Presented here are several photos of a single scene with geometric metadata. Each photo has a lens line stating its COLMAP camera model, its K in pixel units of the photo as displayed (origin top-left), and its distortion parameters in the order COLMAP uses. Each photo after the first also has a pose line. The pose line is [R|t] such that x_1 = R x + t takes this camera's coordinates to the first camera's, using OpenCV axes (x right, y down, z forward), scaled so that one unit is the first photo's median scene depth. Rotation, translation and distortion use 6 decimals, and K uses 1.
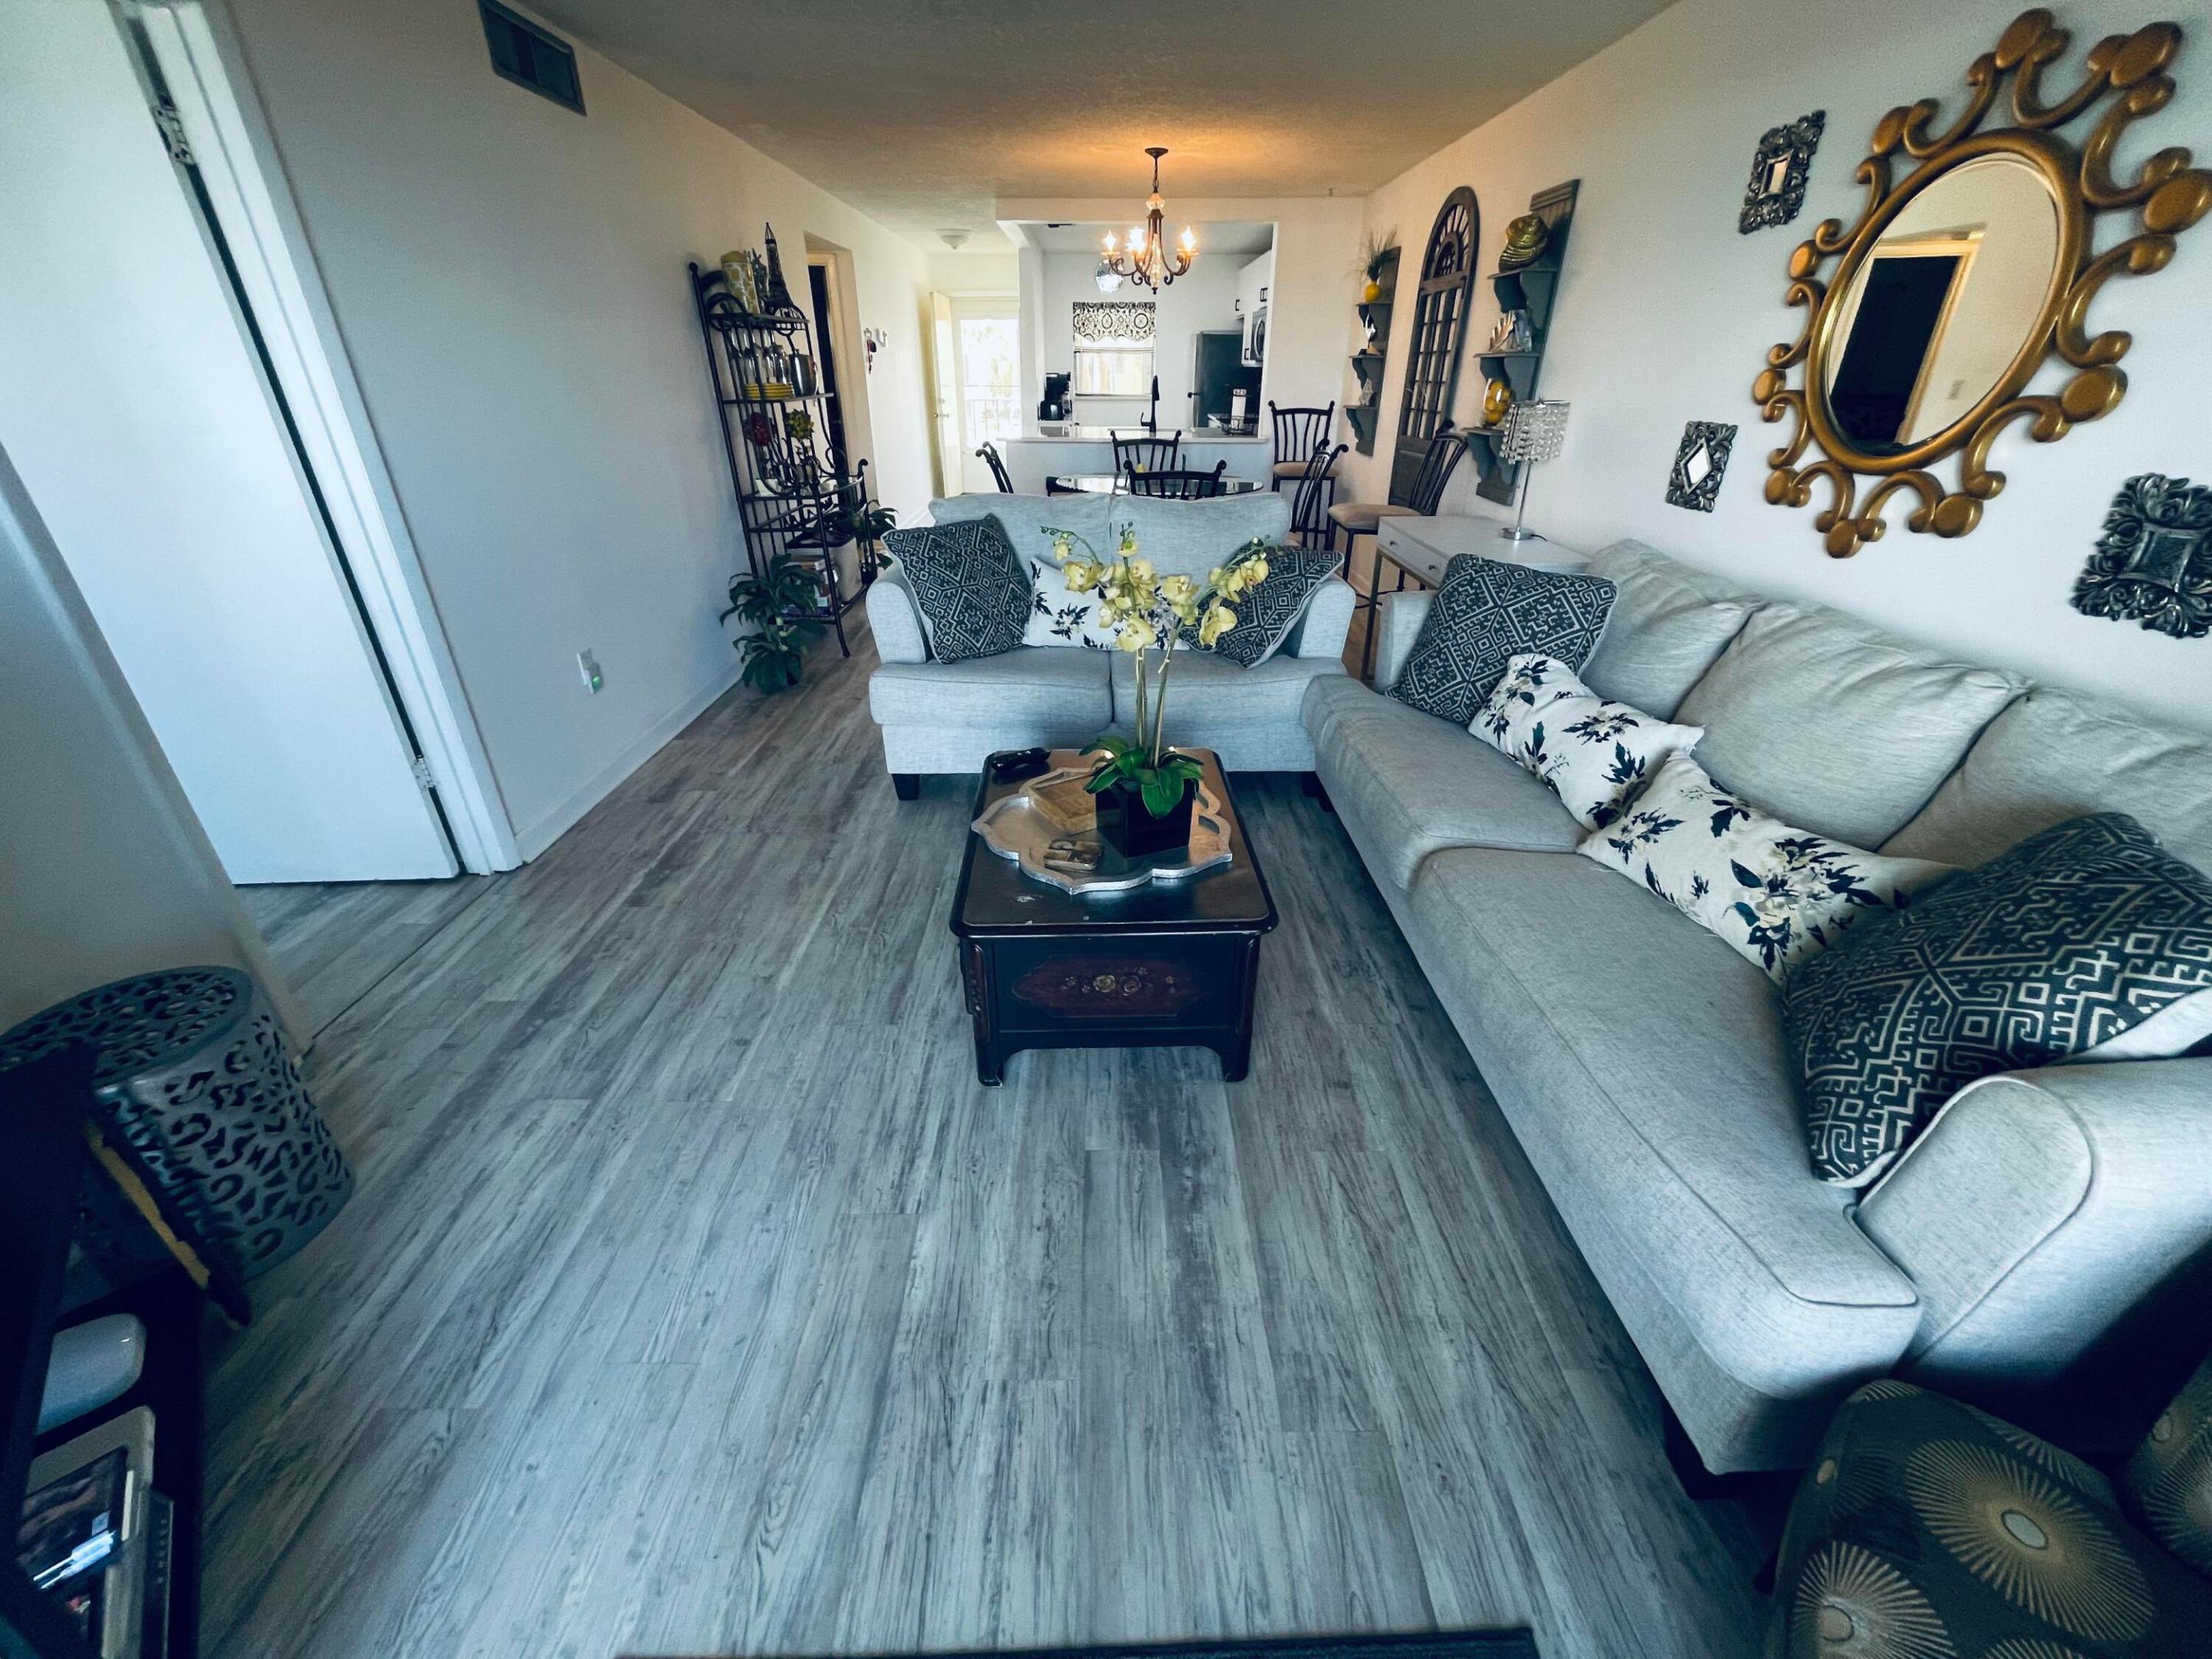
lens RADIAL K [[888.3, 0, 1109.9], [0, 888.3, 828.3], [0, 0, 1]] dist [-0.001832, -0.000468]
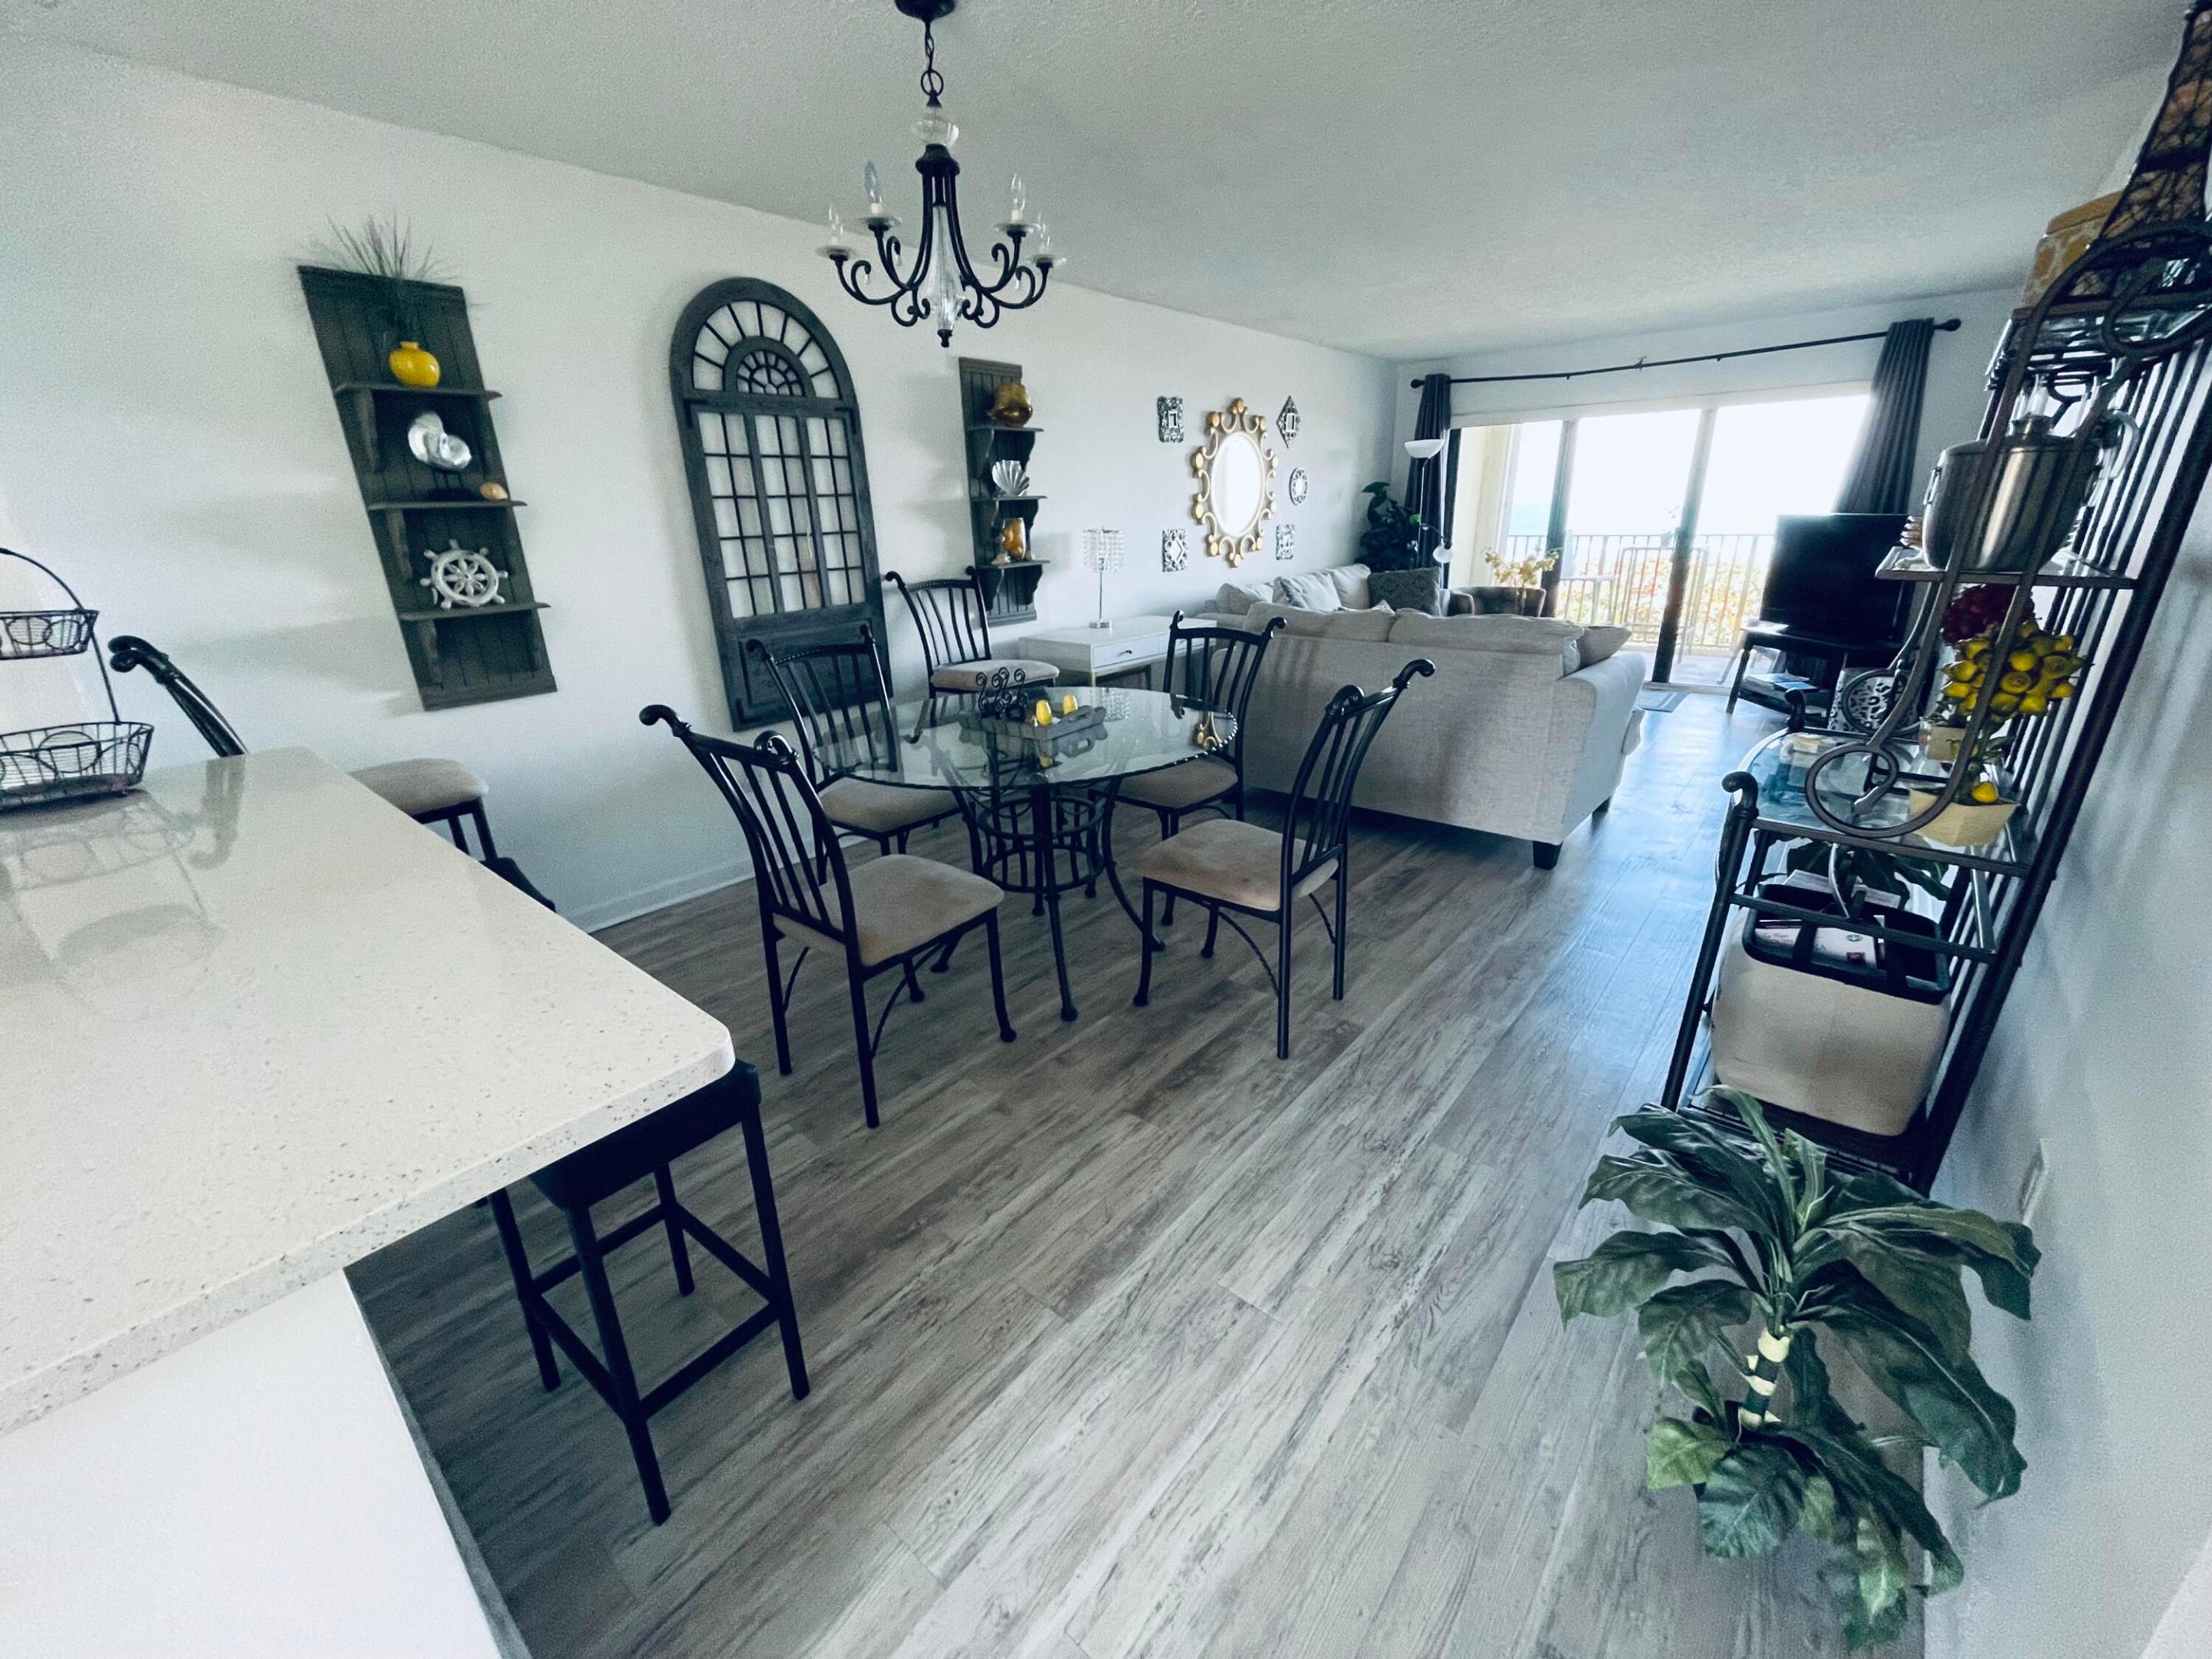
lens RADIAL K [[888.3, 0, 1106.0], [0, 888.3, 822.6], [0, 0, 1]] dist [-0.001832, -0.000468]
pose [[-0.758543, -0.199991, 0.620174, -0.508853], [0.325004, 0.708793, 0.626086, -1.111625], [-0.564787, 0.676473, -0.472653, 2.133410]]
